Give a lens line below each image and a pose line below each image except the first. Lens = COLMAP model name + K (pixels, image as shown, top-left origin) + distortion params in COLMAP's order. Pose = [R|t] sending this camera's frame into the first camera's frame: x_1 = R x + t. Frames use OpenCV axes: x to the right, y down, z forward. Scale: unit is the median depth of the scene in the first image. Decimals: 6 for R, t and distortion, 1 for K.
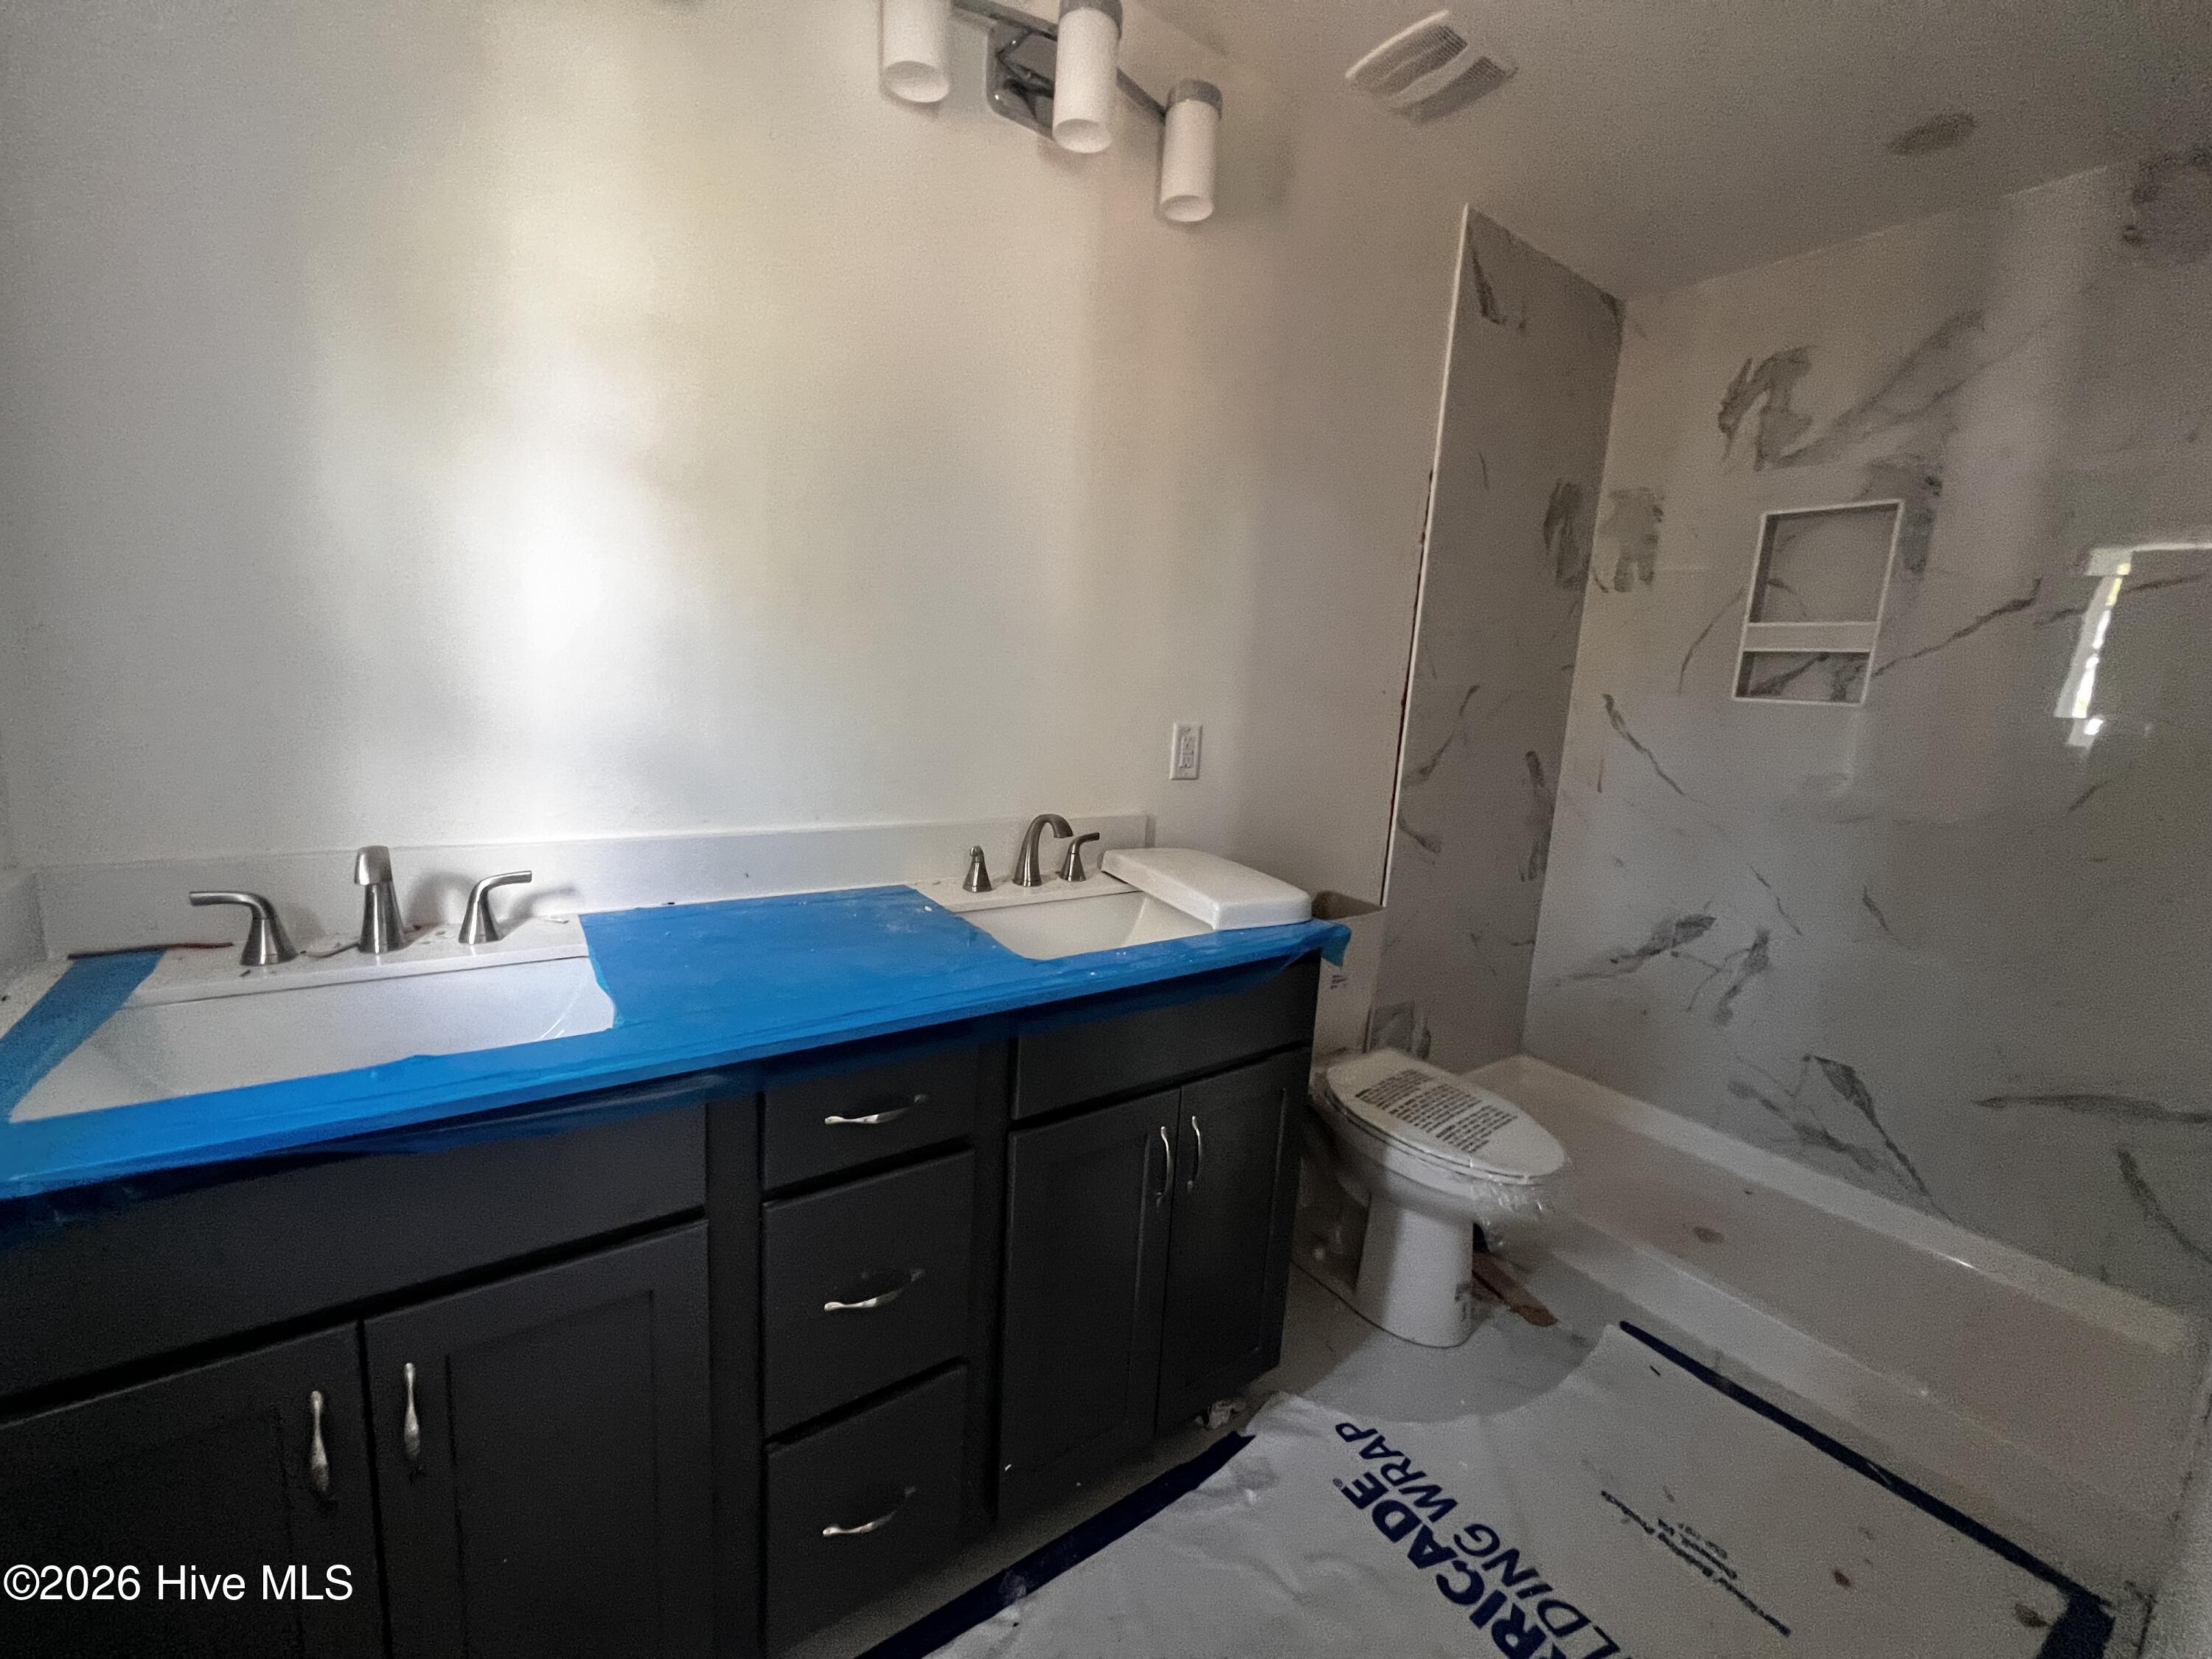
lens RADIAL K [[895.0, 0, 1104.1], [0, 895.0, 825.7], [0, 0, 1]] dist [0.000841, 0.000253]
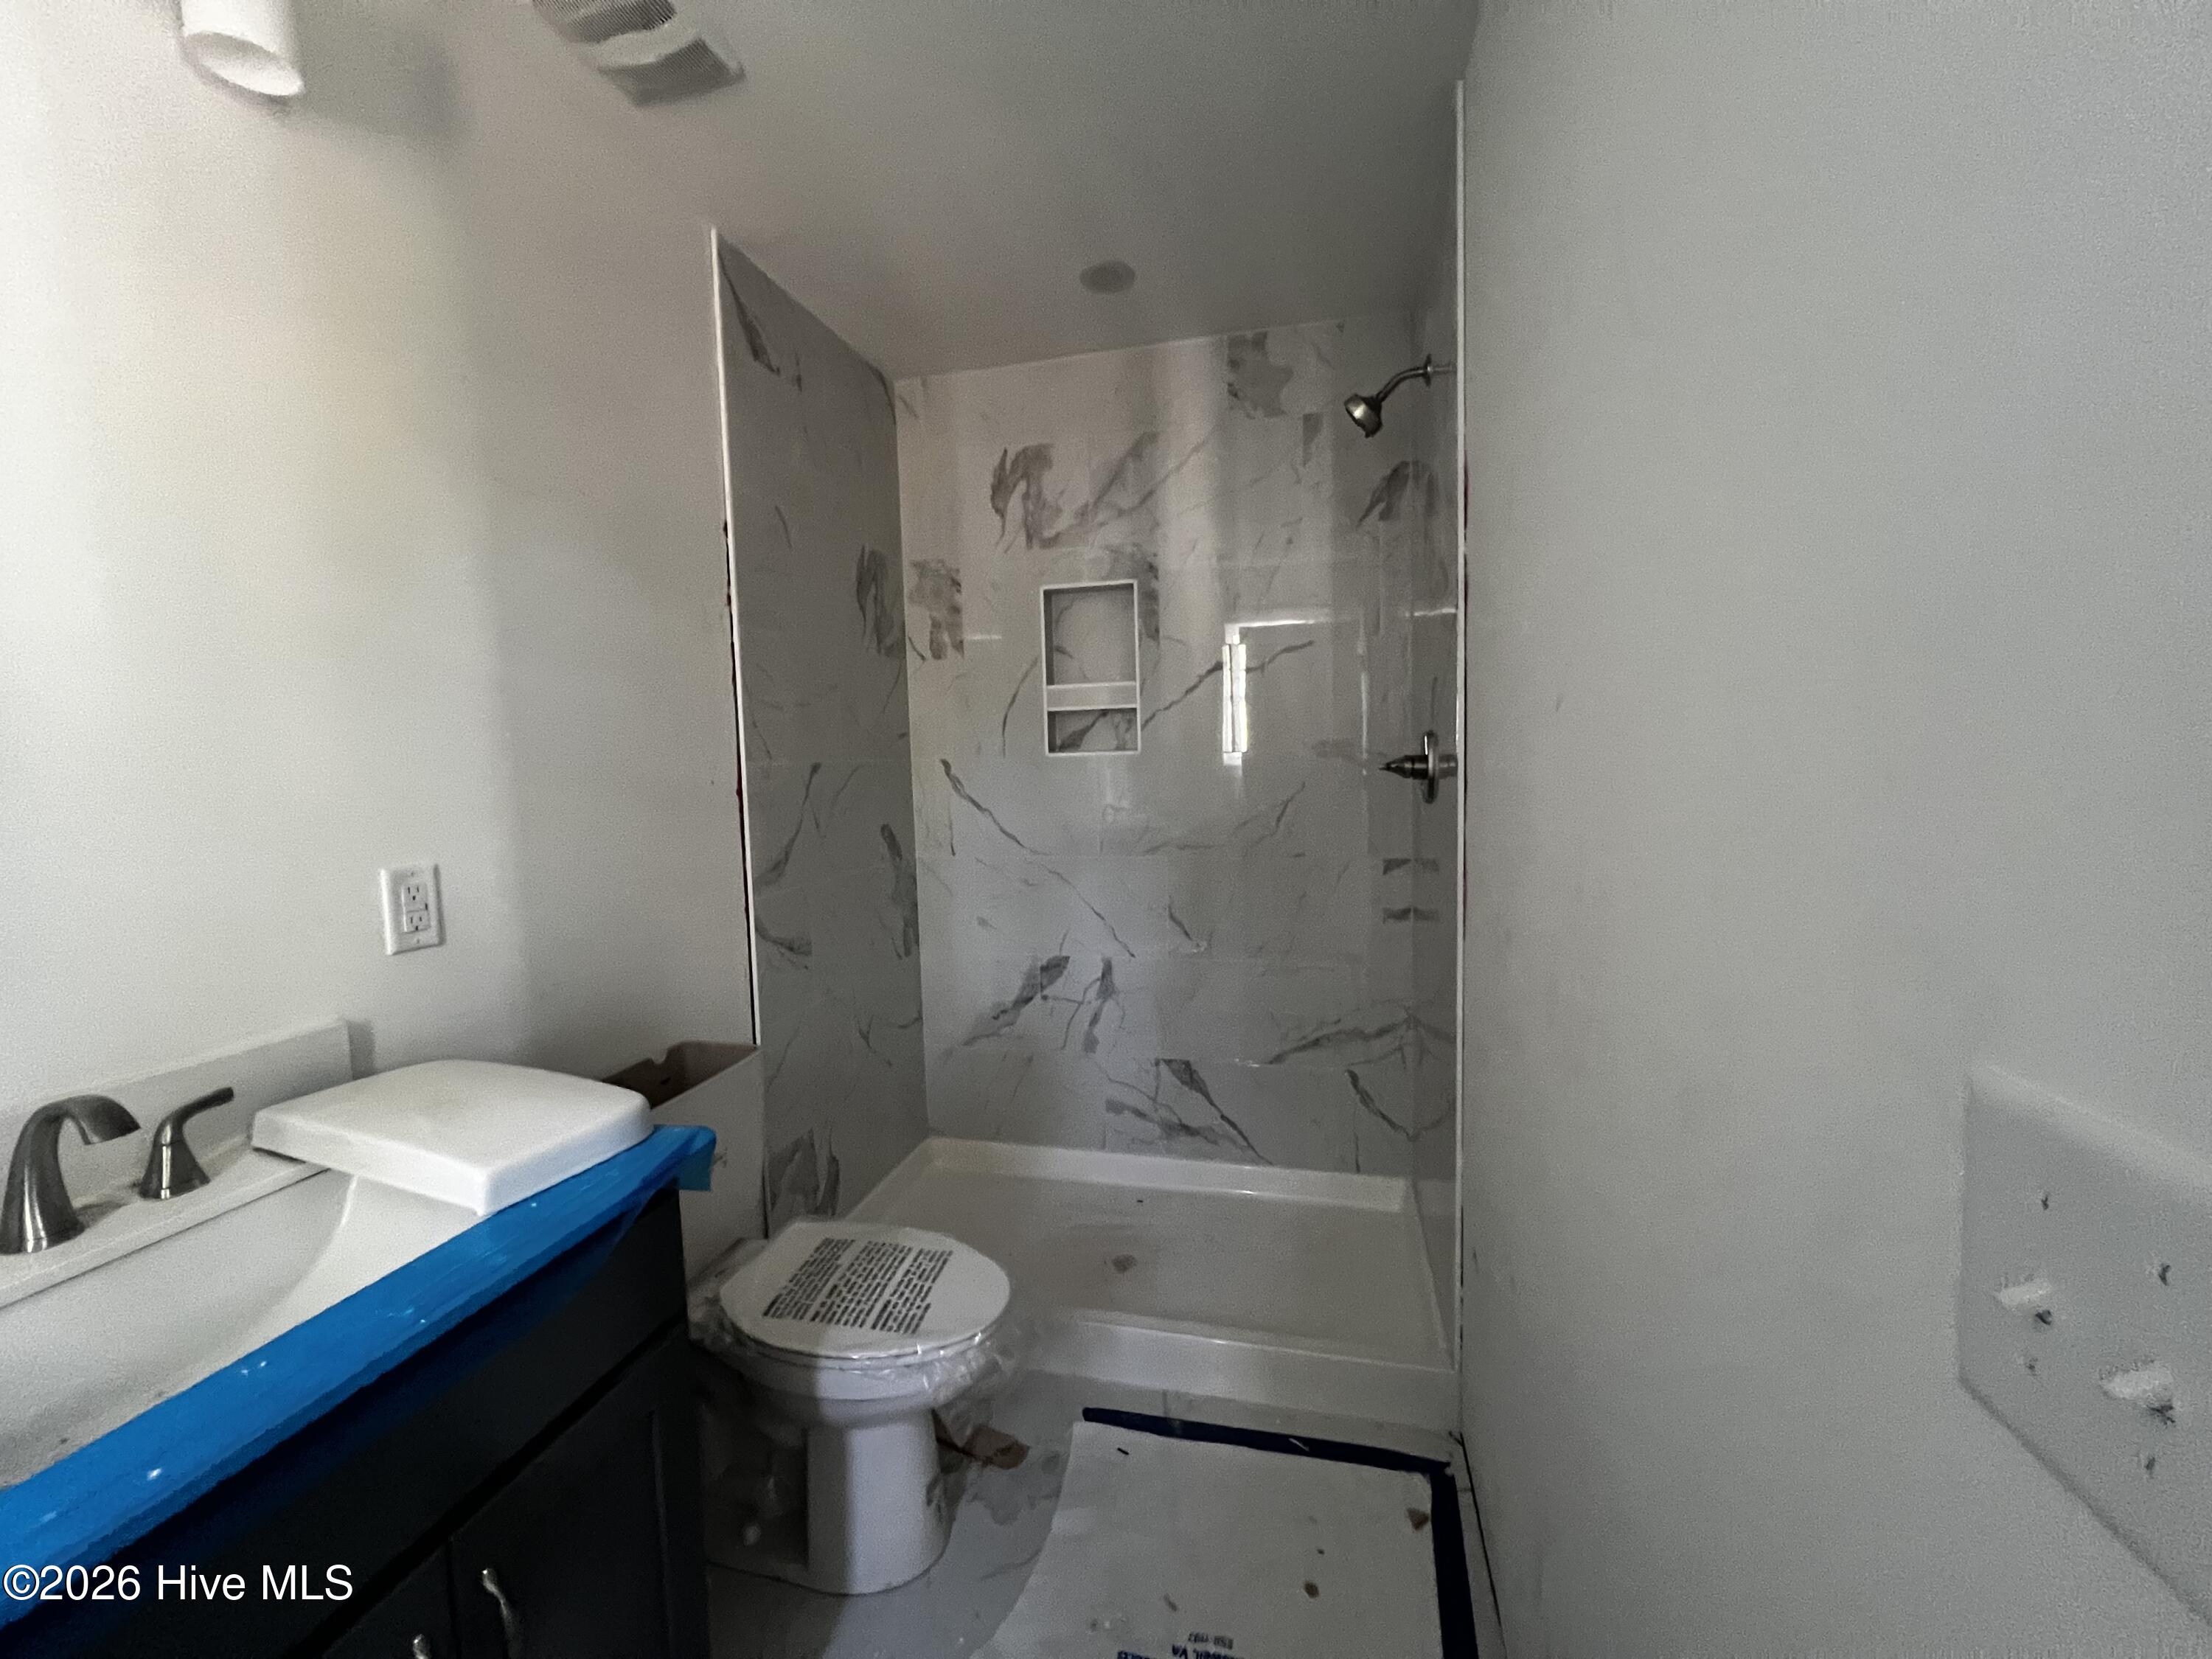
lens RADIAL K [[894.0, 0, 1096.2], [0, 894.0, 823.8], [0, 0, 1]] dist [-0.001309, 0.000033]
pose [[0.763505, -0.129944, 0.632594, 0.055331], [0.178710, 0.983808, -0.013603, -0.036658], [-0.620583, 0.123437, 0.774364, 0.144264]]
